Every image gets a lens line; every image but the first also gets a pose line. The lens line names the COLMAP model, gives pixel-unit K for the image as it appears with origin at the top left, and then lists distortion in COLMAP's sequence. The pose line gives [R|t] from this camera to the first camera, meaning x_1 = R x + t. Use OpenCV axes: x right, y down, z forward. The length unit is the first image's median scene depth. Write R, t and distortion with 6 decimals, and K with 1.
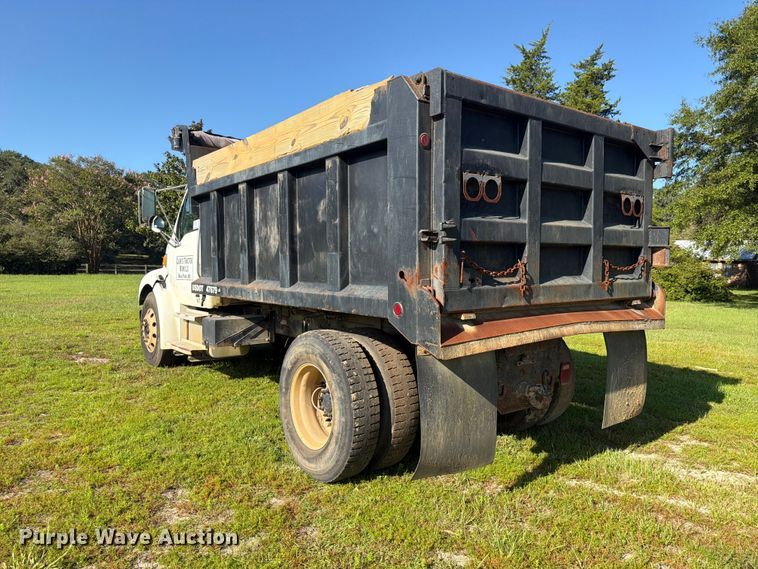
lens RADIAL K [[531.9, 0, 383.1], [0, 531.9, 287.7], [0, 0, 1]] dist [0.108208, -0.137603]
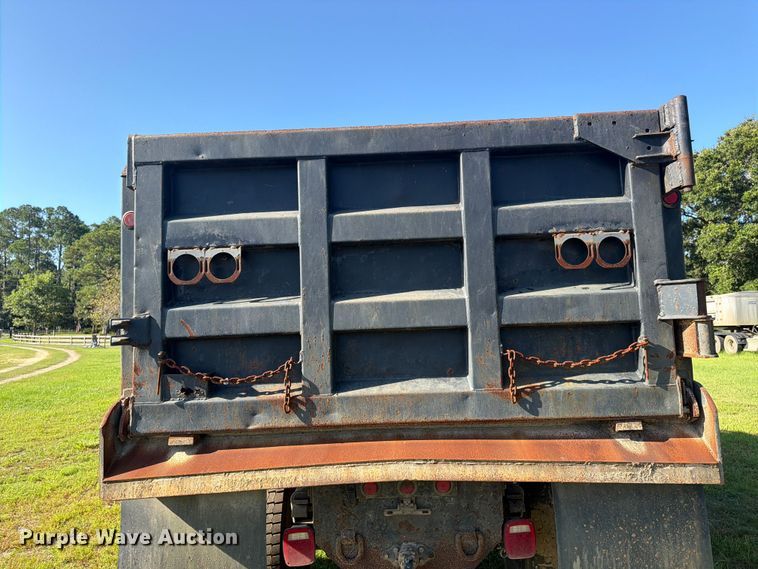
lens RADIAL K [[531.9, 0, 383.1], [0, 531.9, 287.7], [0, 0, 1]] dist [0.108208, -0.137603]
pose [[0.773761, -0.081038, -0.628273, 0.700421], [0.008034, 0.992959, -0.118183, -0.052977], [0.633427, 0.086398, 0.768964, 0.476600]]
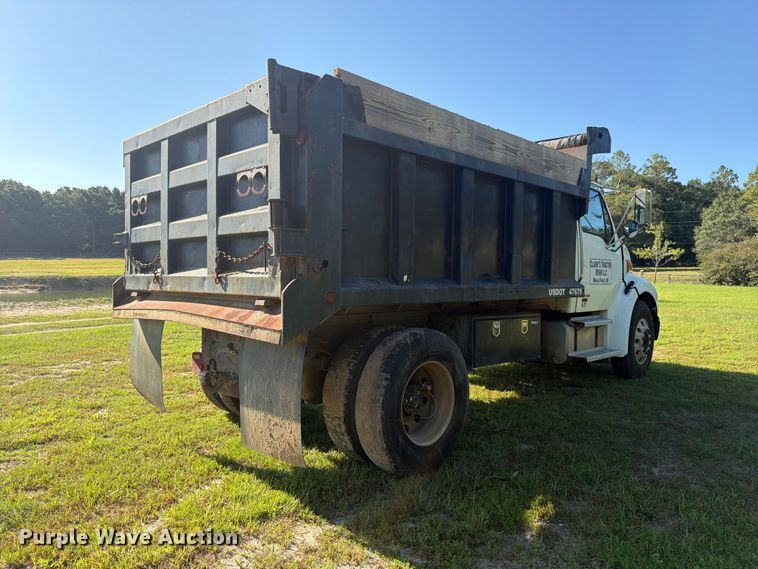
lens RADIAL K [[531.9, 0, 383.1], [0, 531.9, 287.7], [0, 0, 1]] dist [0.108208, -0.137603]
pose [[0.136314, 0.020631, -0.990451, 1.413595], [-0.052666, 0.998520, 0.013551, -0.016635], [0.989265, 0.050316, 0.137199, 1.199448]]
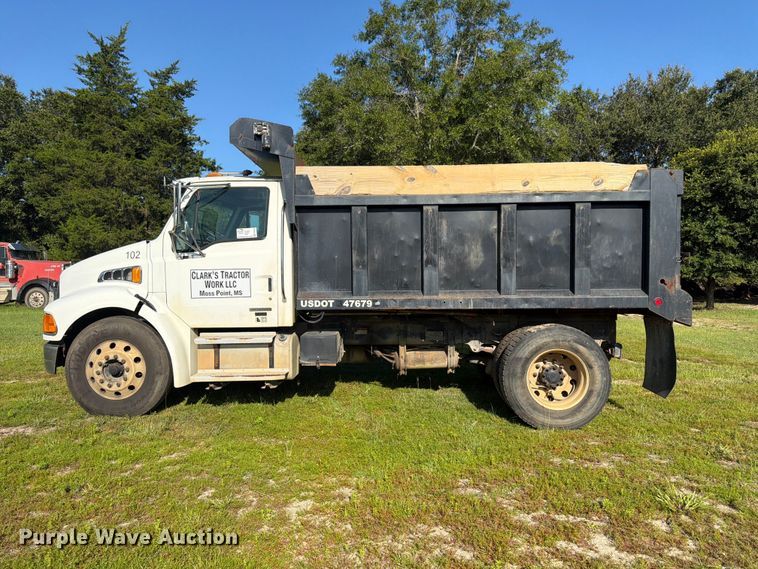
lens RADIAL K [[531.9, 0, 383.1], [0, 531.9, 287.7], [0, 0, 1]] dist [0.108208, -0.137603]
pose [[0.628721, -0.032225, 0.776963, -1.591091], [0.042689, 0.999065, 0.006892, -0.045791], [-0.776458, 0.028834, 0.629509, 0.506044]]
